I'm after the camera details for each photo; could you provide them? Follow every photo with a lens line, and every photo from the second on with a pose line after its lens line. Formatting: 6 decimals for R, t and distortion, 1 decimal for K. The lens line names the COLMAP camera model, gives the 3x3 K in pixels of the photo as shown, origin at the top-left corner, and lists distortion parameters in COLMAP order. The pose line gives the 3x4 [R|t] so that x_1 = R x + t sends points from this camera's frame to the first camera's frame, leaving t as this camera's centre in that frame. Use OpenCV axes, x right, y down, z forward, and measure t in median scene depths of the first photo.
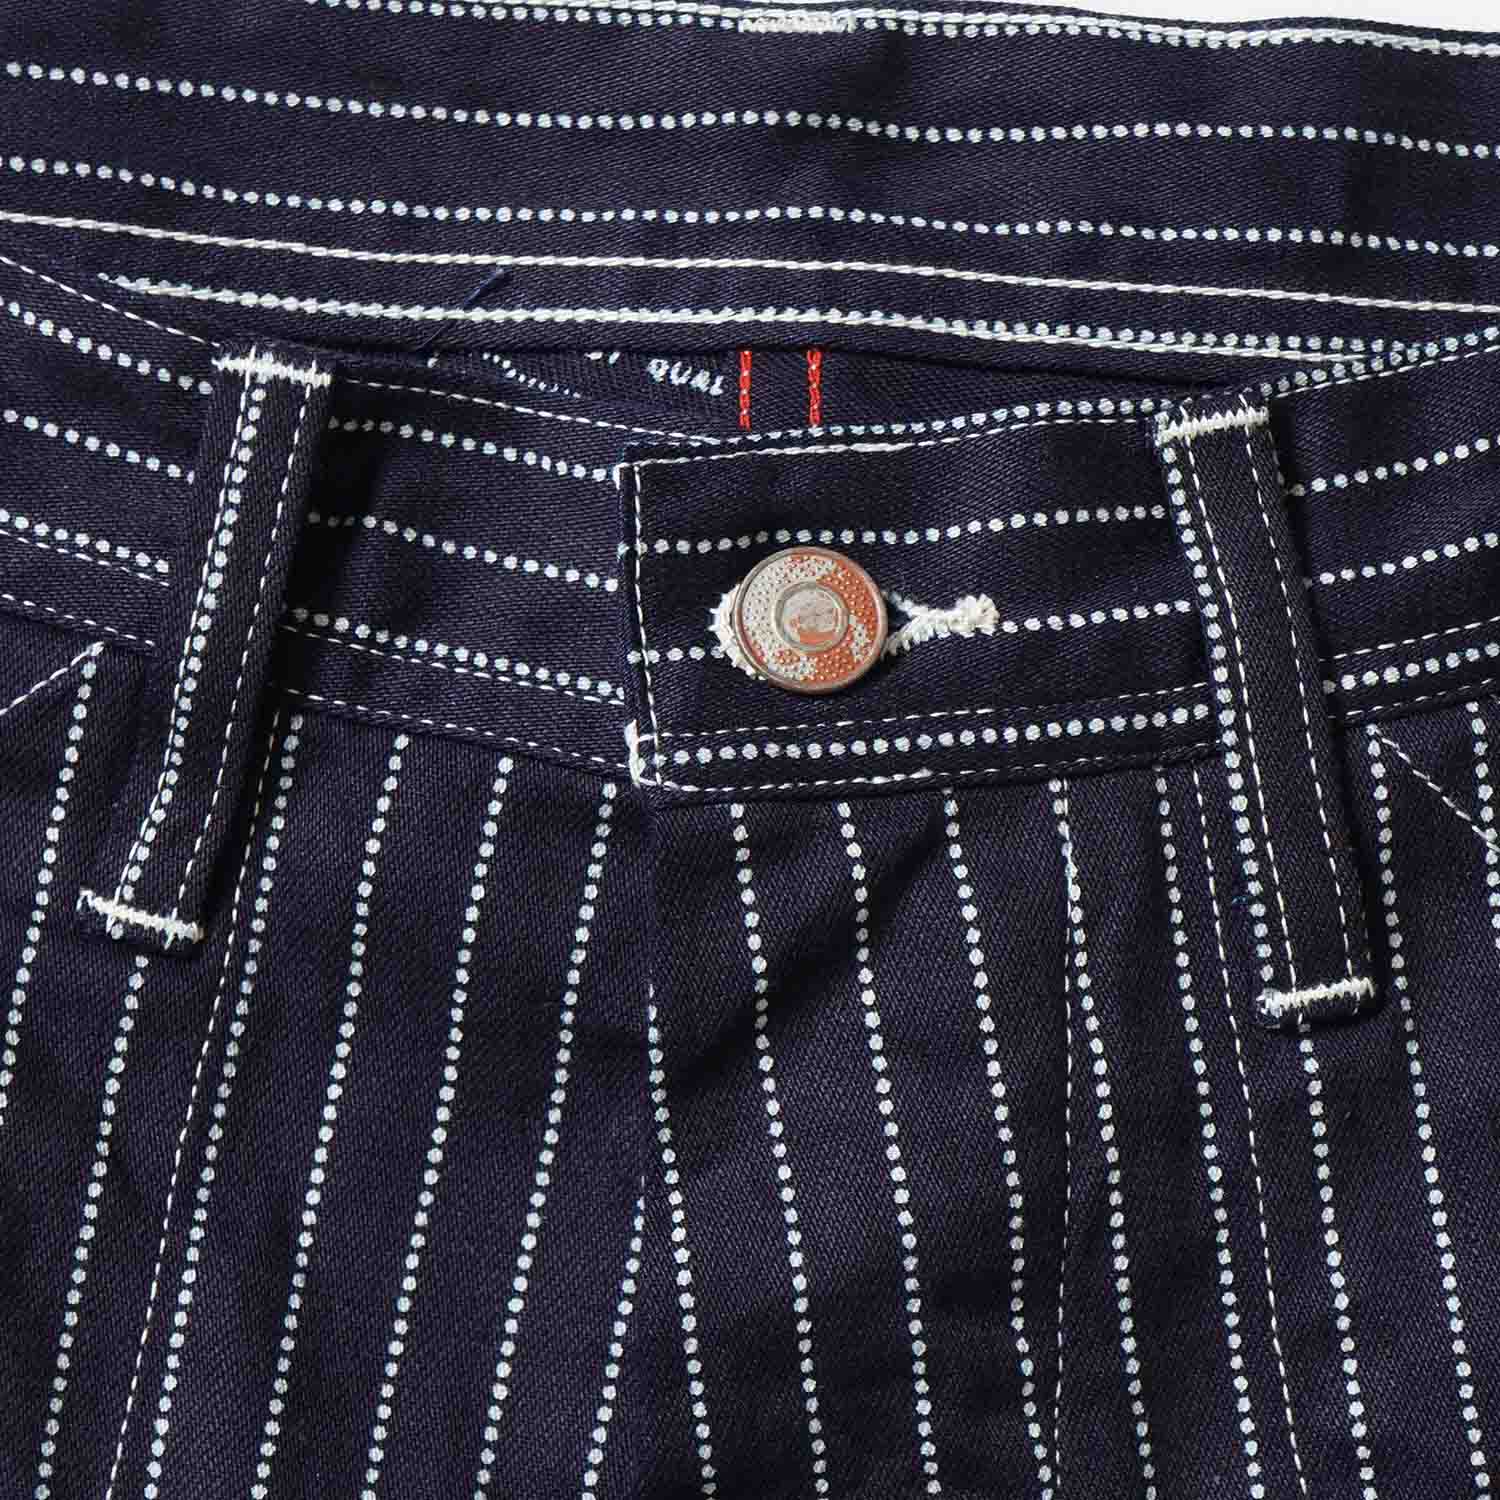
lens RADIAL K [[4771.3, 0, 750.0], [0, 4771.3, 750.0], [0, 0, 1]] dist [0.080234, -1.440783]
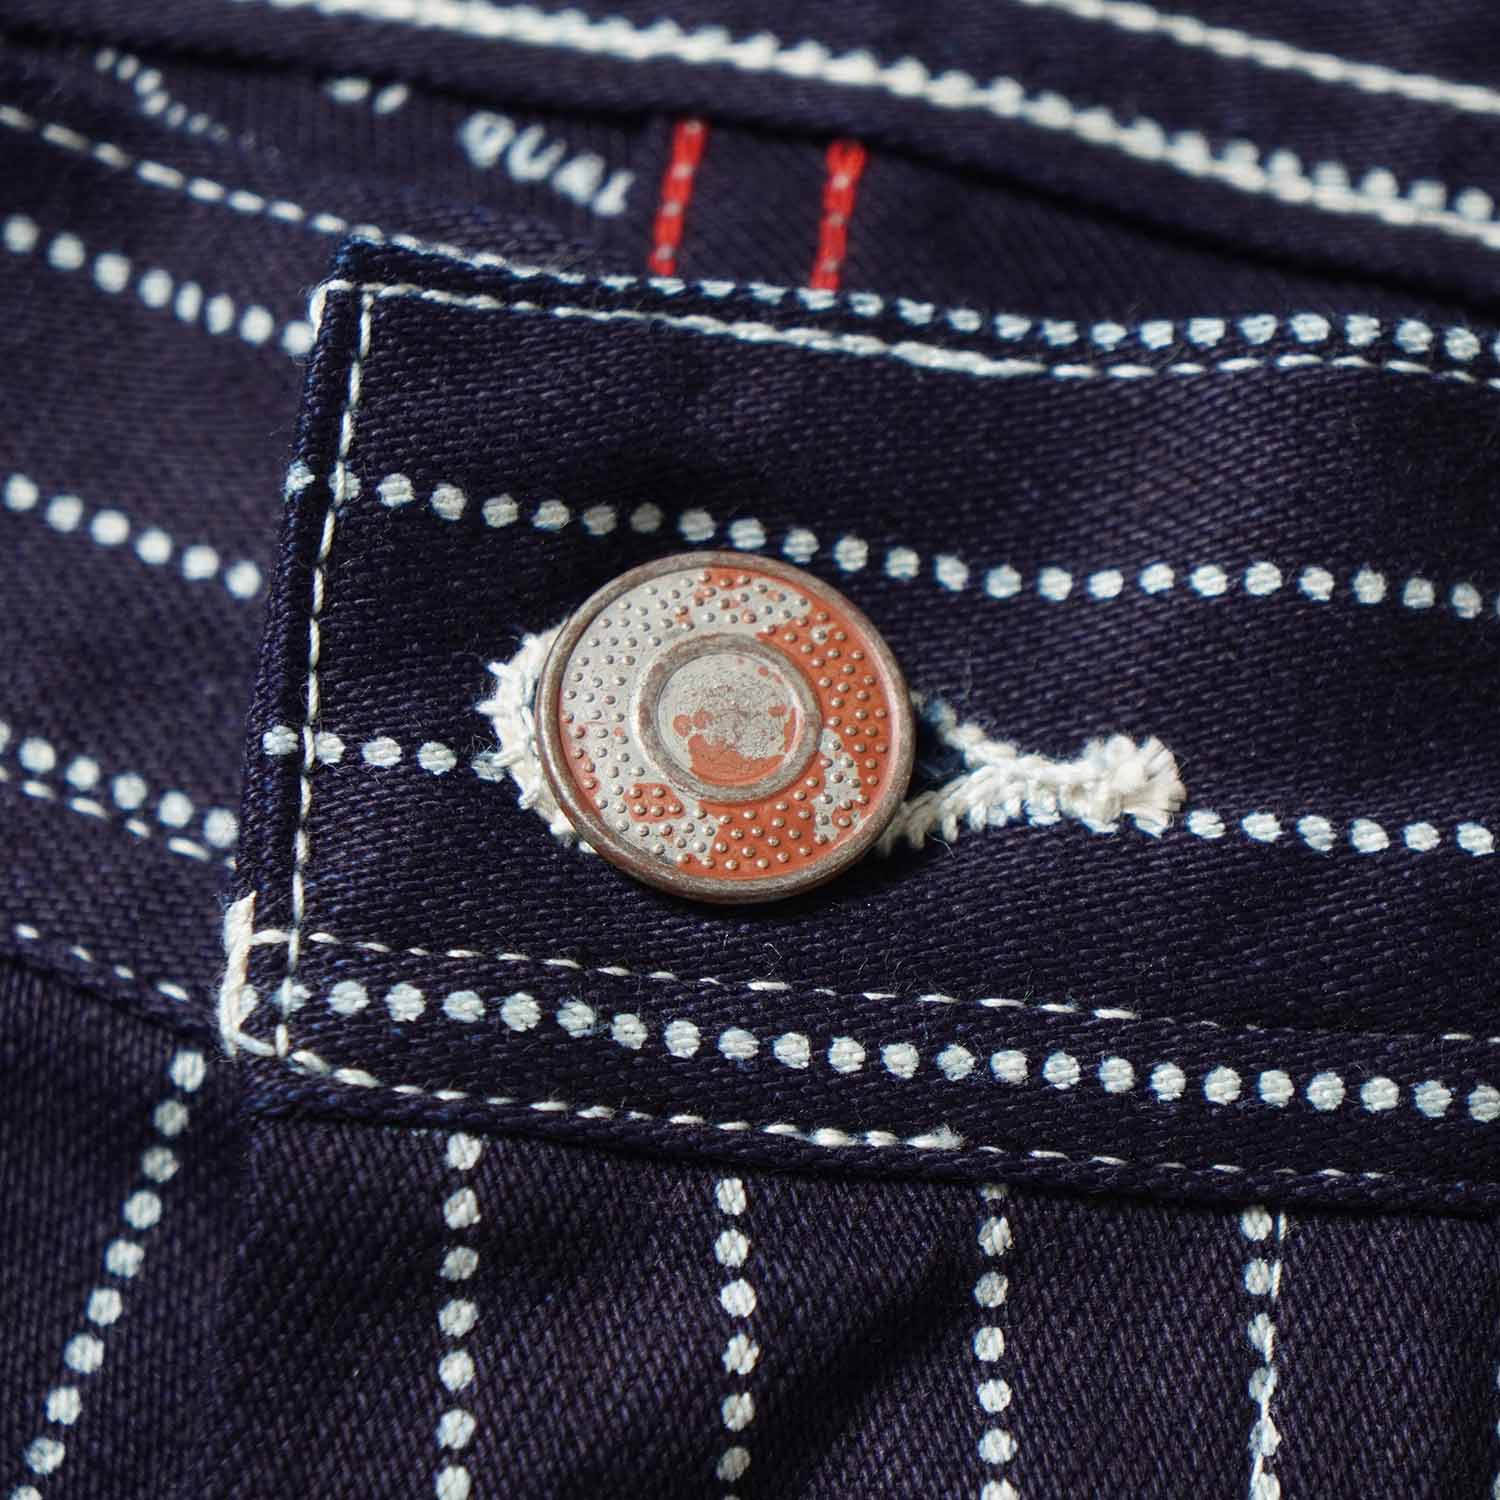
lens RADIAL K [[5814.0, 0, 750.0], [0, 5814.0, 750.0], [0, 0, 1]] dist [-0.056303, 2.163953]
pose [[0.987317, 0.156643, -0.025835, 0.027677], [-0.158398, 0.982913, -0.093768, 0.021016], [0.010705, 0.096671, 0.995259, 0.501855]]
